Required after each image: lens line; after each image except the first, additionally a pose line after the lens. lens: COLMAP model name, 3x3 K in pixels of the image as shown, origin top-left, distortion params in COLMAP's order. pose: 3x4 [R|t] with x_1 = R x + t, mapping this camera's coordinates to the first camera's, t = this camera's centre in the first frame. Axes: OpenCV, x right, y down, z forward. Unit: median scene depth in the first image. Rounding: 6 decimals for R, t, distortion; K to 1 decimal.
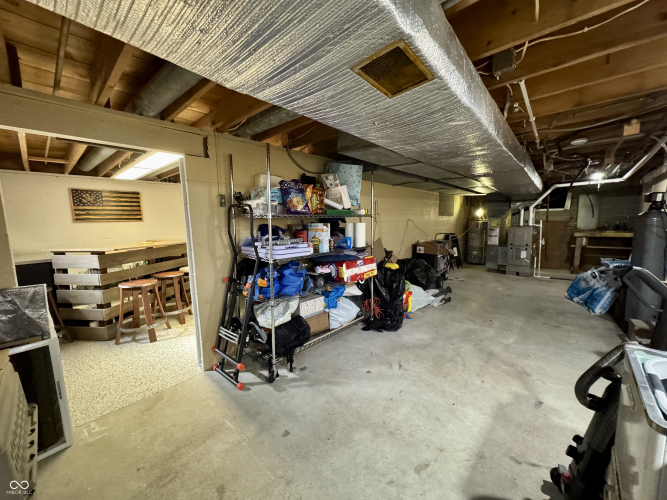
lens RADIAL K [[266.9, 0, 334.1], [0, 266.9, 253.2], [0, 0, 1]] dist [0.000086, 0.000388]
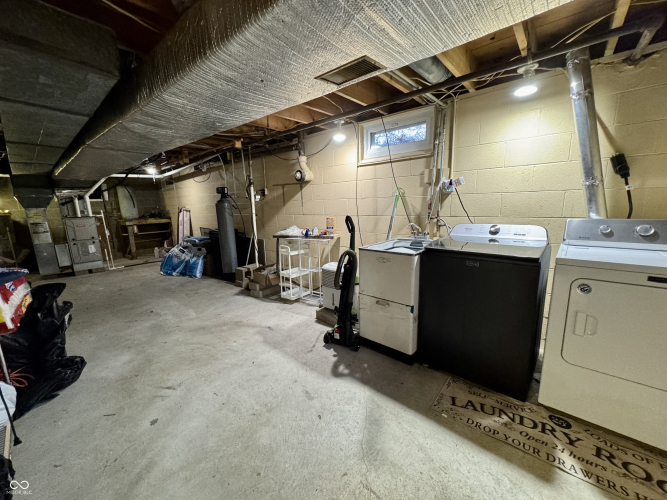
lens RADIAL K [[266.9, 0, 333.2], [0, 266.9, 249.3], [0, 0, 1]] dist [0.000086, 0.000388]
pose [[-0.027260, -0.152709, 0.987895, -0.305167], [0.154069, 0.975812, 0.155092, -0.010931], [-0.987684, 0.156432, -0.003073, 0.304243]]
